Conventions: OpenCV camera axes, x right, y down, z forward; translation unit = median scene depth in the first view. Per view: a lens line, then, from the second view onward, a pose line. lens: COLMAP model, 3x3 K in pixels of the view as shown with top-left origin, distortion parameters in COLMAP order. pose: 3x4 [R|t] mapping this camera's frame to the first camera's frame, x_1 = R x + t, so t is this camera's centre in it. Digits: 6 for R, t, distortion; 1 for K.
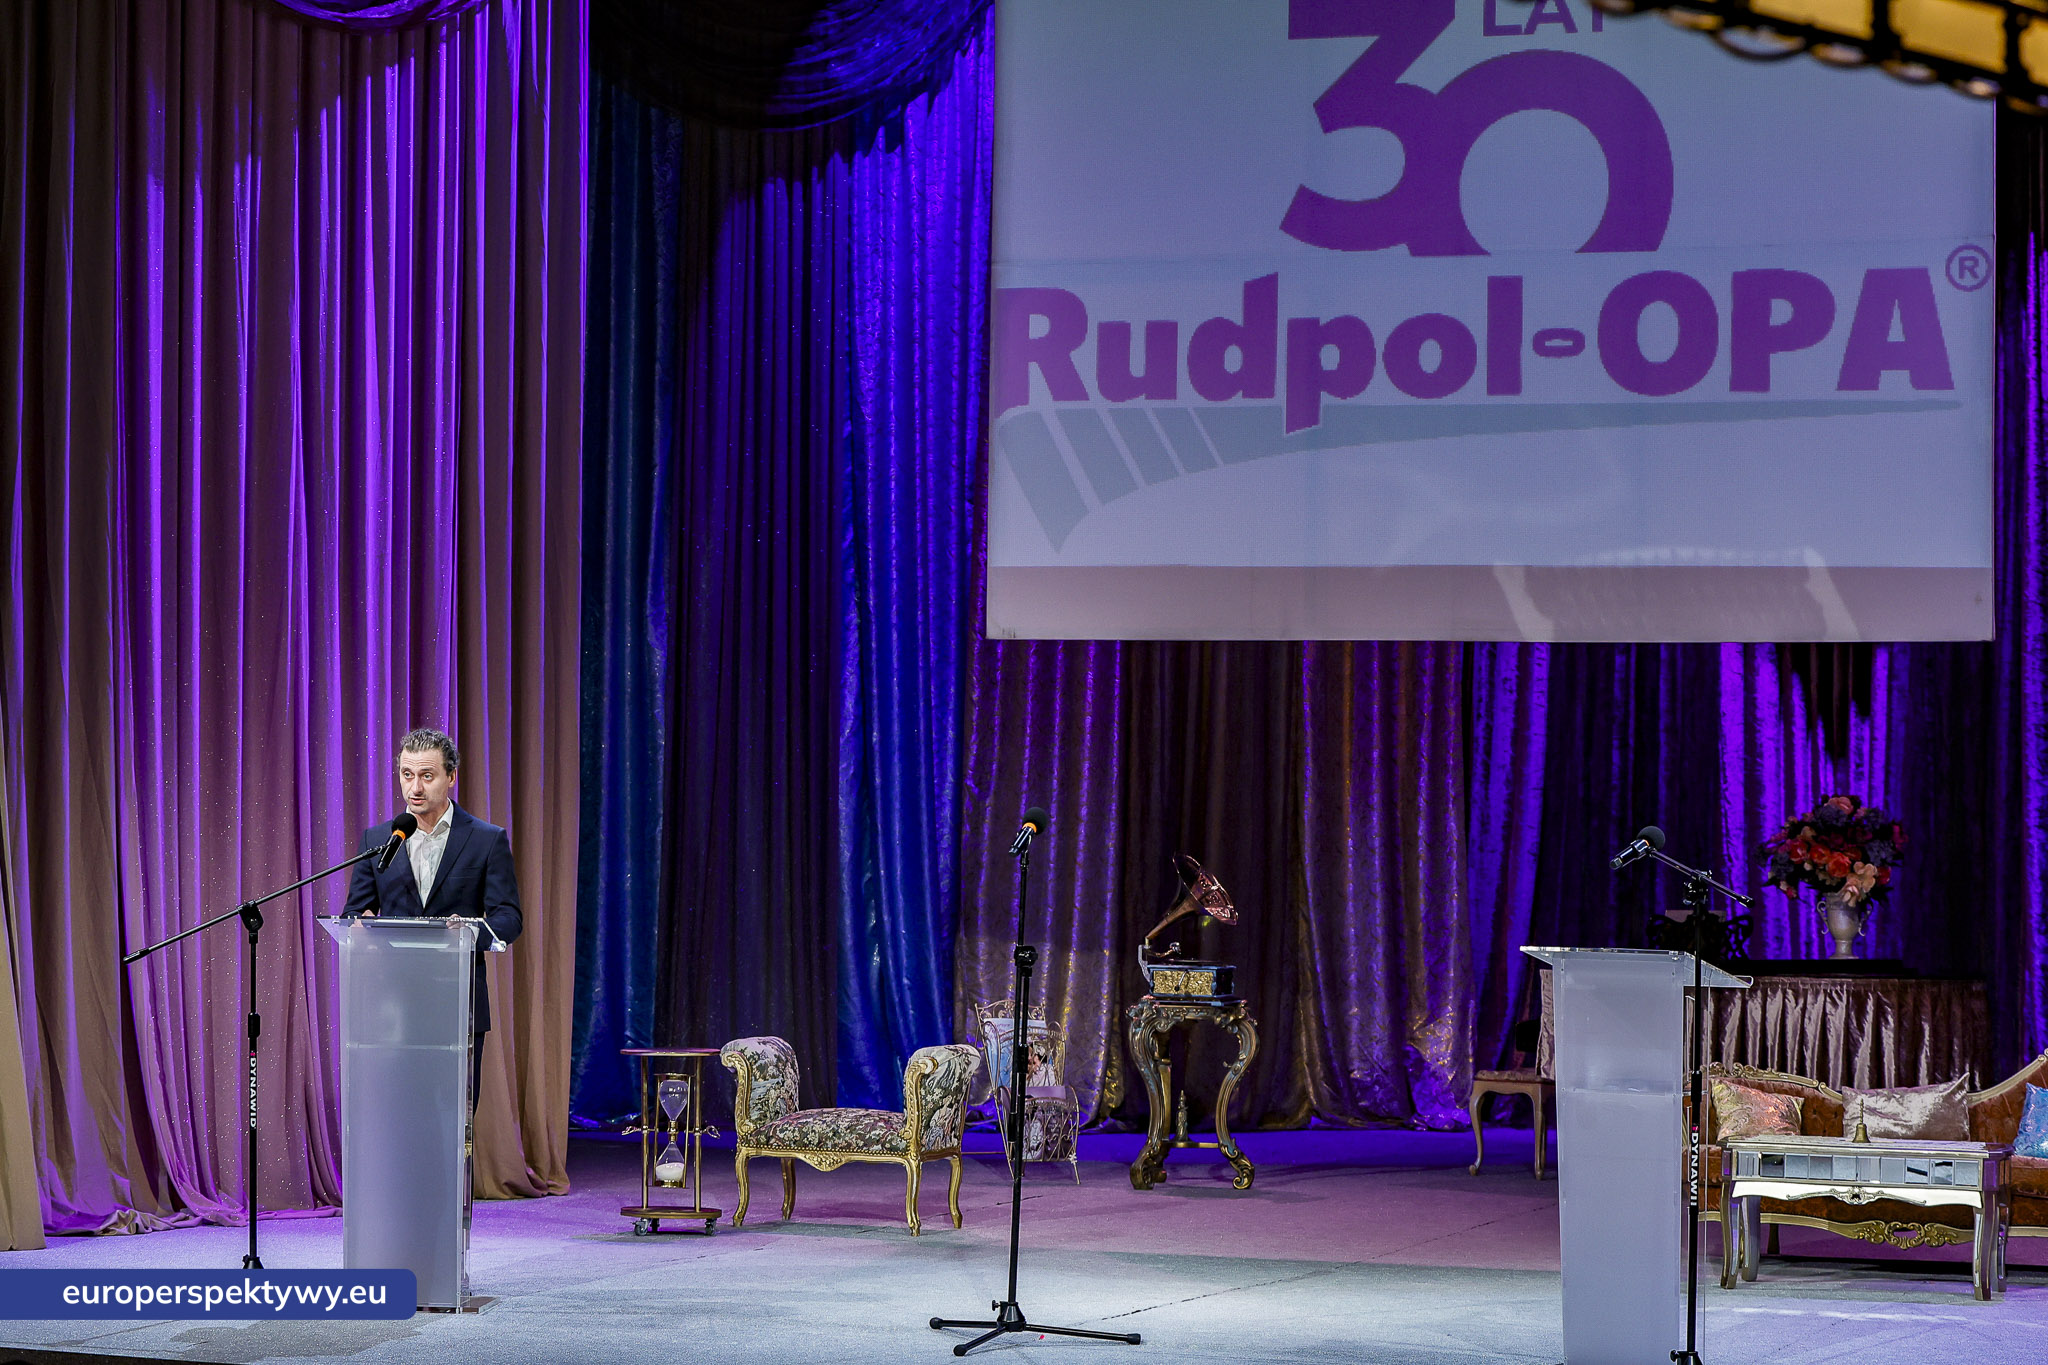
lens RADIAL K [[4857.1, 0, 1041.6], [0, 4857.1, 696.1], [0, 0, 1]] dist [-0.097193, 0.000000]
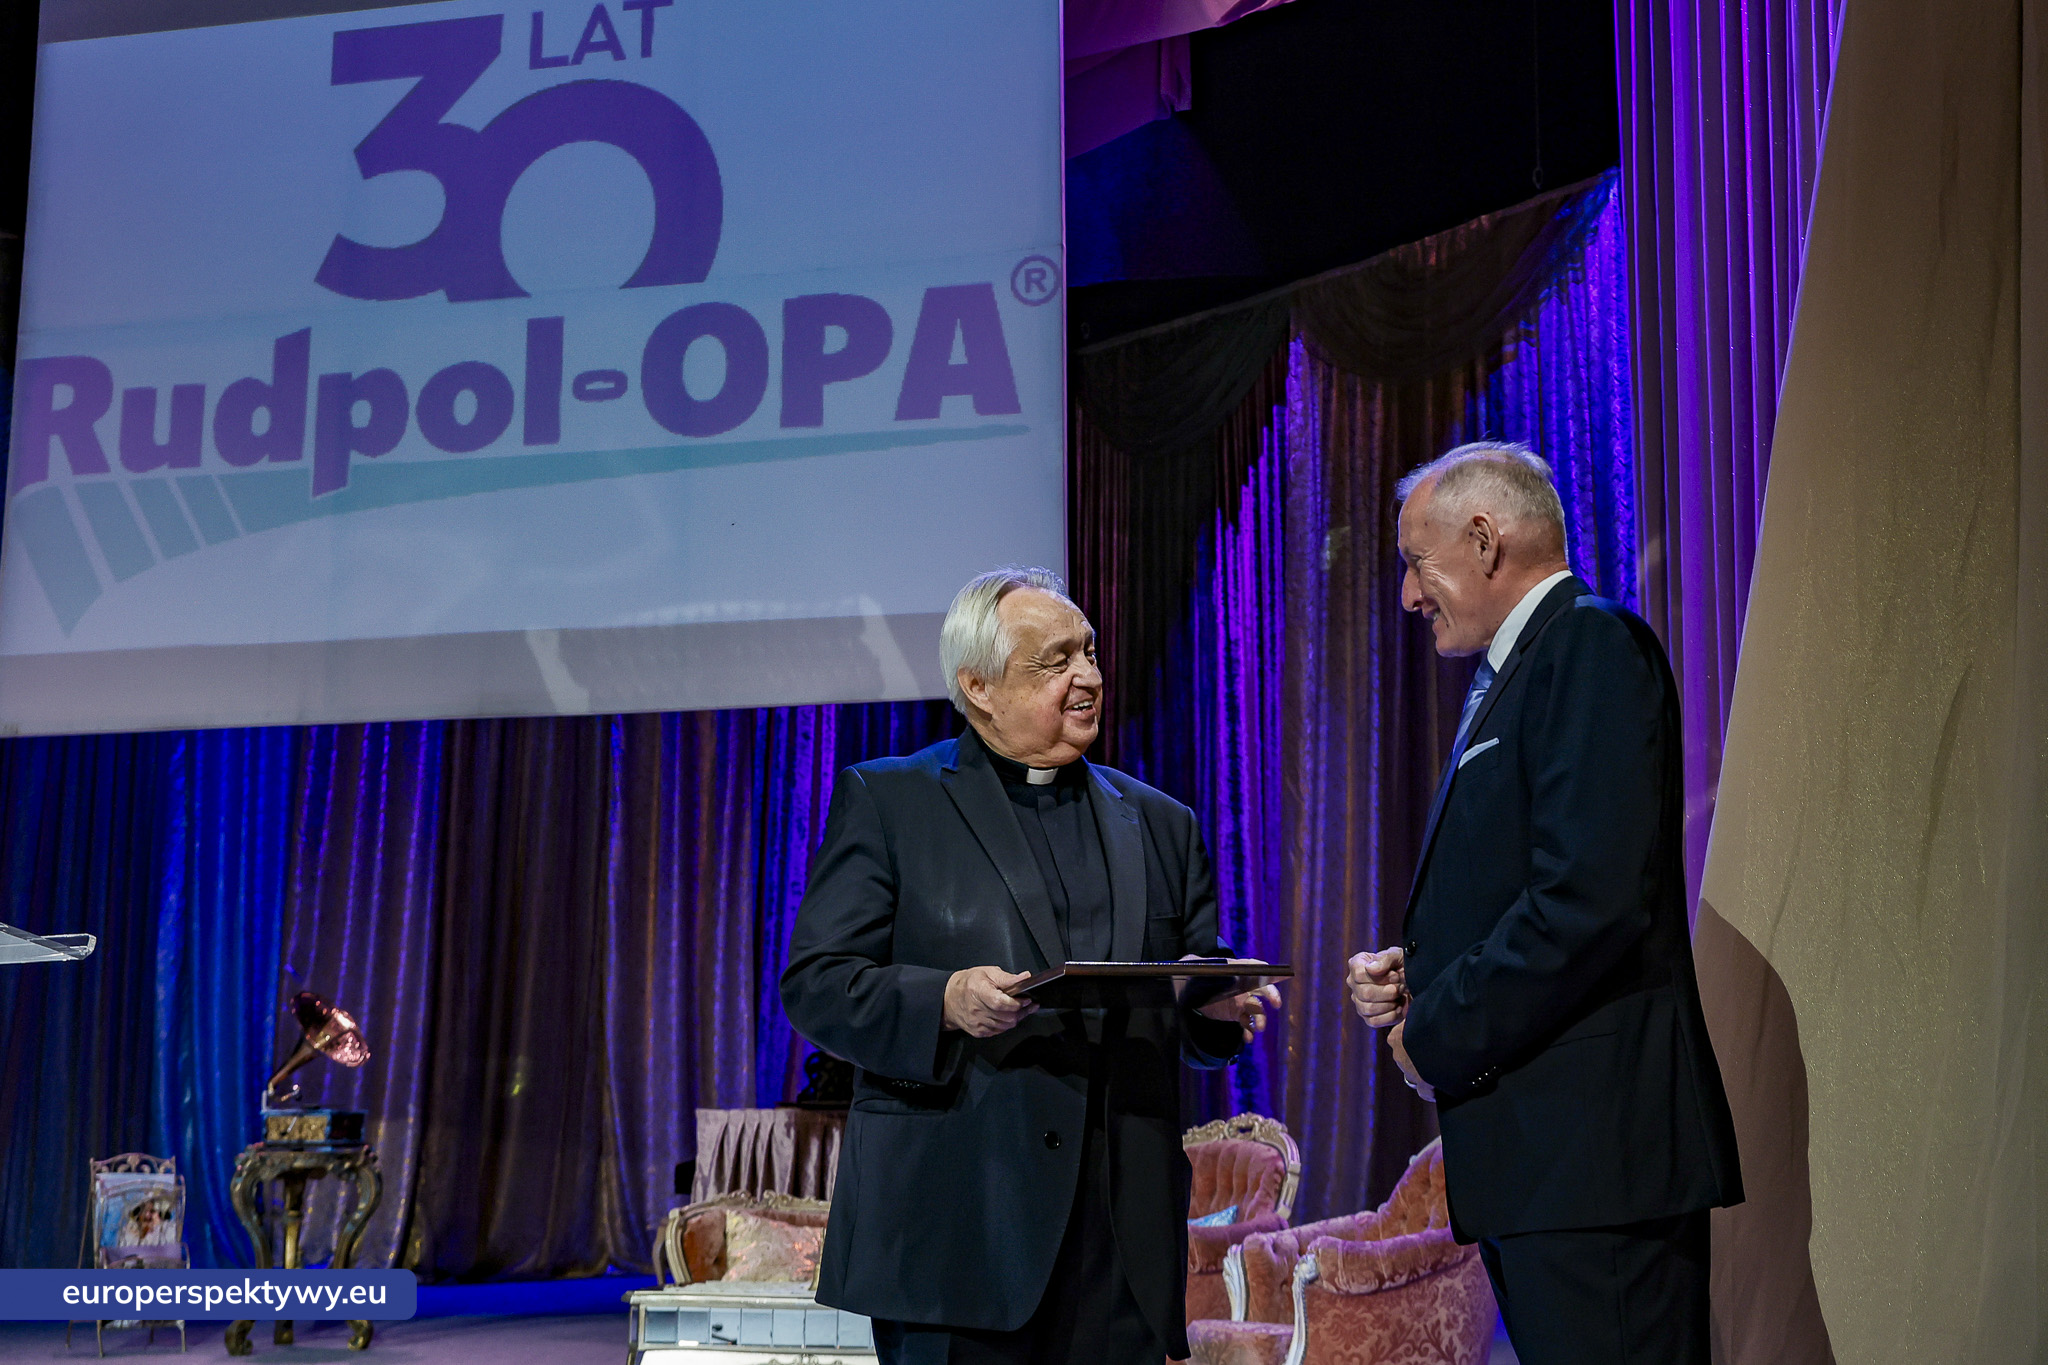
lens RADIAL K [[2426.2, 0, 1098.4], [0, 2426.2, 645.4], [0, 0, 1]] dist [0.042940, 0.000000]
pose [[0.995102, 0.000150, 0.098854, 0.151927], [0.015725, 0.987026, -0.159788, 0.048621], [-0.097595, 0.160560, 0.982189, 0.542137]]
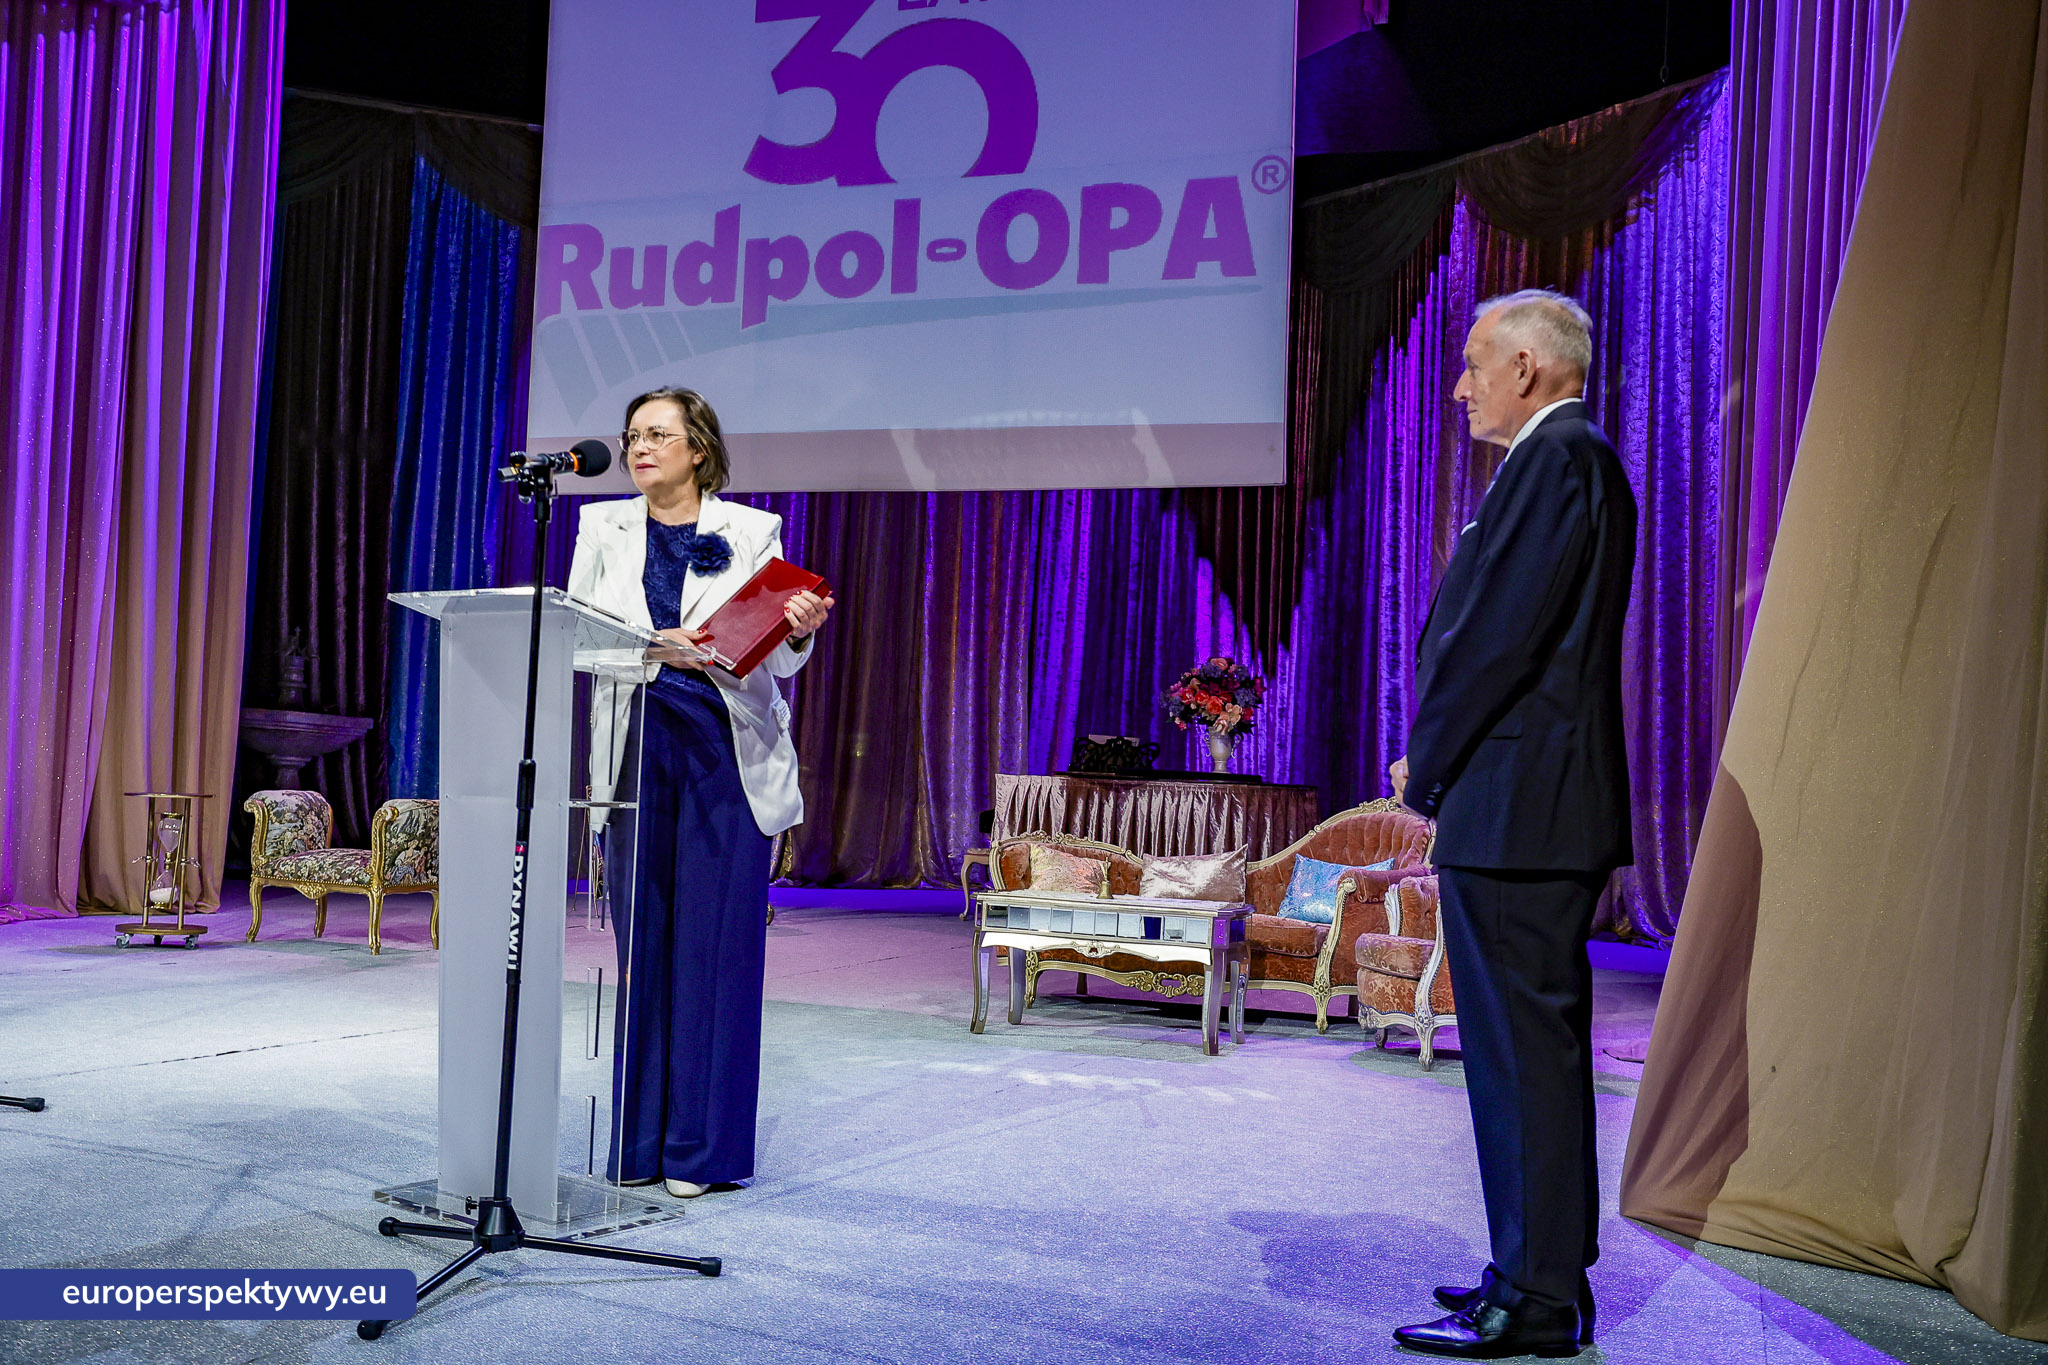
lens RADIAL K [[1901.8, 0, 1024.5], [0, 1901.8, 668.2], [0, 0, 1]] dist [0.003620, 0.000000]
pose [[0.999229, 0.026095, -0.029343, 0.141407], [-0.027033, 0.999121, -0.032029, 0.048634], [0.028481, 0.032797, 0.999056, 0.507688]]
